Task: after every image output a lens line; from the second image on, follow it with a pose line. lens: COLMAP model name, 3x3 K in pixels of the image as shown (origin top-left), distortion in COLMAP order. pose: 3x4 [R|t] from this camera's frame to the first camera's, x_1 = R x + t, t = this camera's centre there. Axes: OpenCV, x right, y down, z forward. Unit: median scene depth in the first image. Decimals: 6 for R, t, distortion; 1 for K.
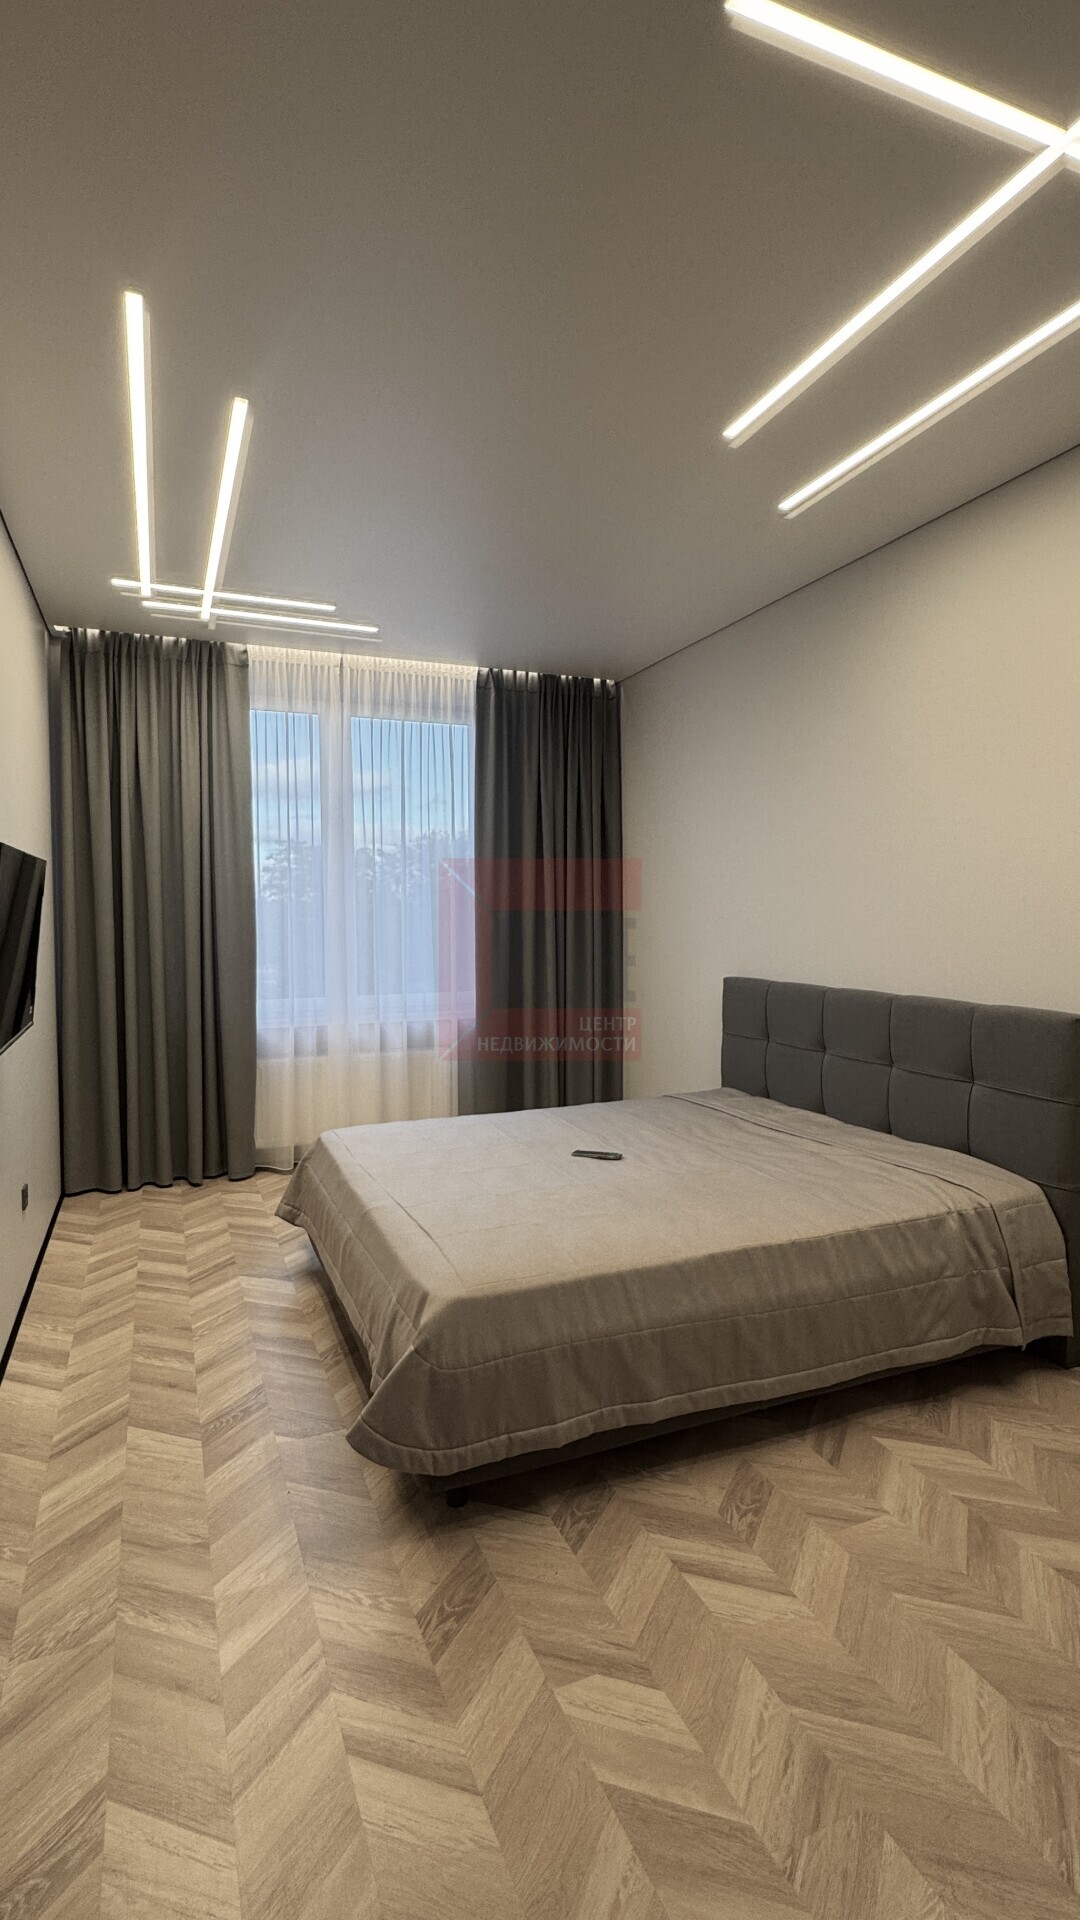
lens RADIAL K [[923.4, 0, 540.0], [0, 923.4, 960.0], [0, 0, 1]] dist [0.000745, -0.000021]
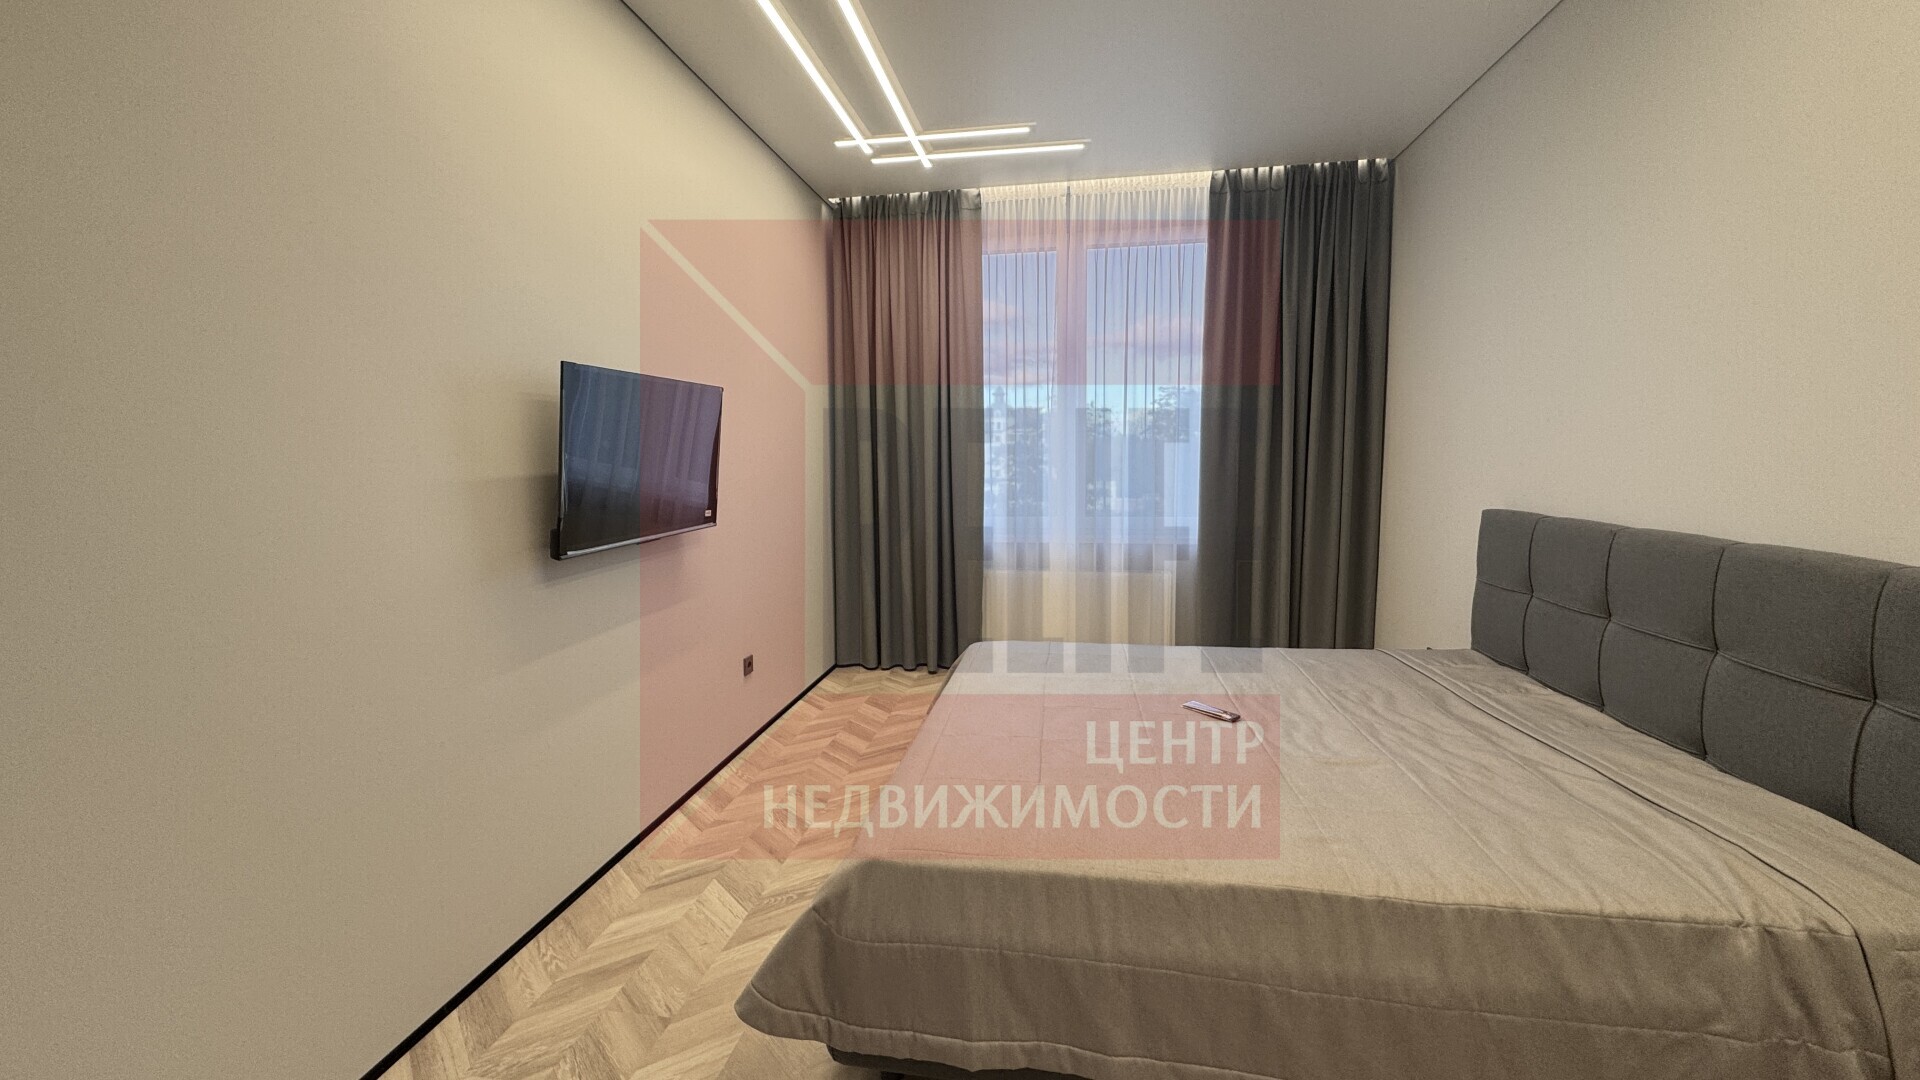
lens RADIAL K [[770.4, 0, 950.2], [0, 770.4, 537.6], [0, 0, 1]] dist [0.000620, 0.000912]
pose [[0.850392, 0.053757, -0.523396, 0.242768], [-0.021317, 0.997470, 0.067814, 0.011340], [0.525717, -0.046512, 0.849387, 0.318424]]
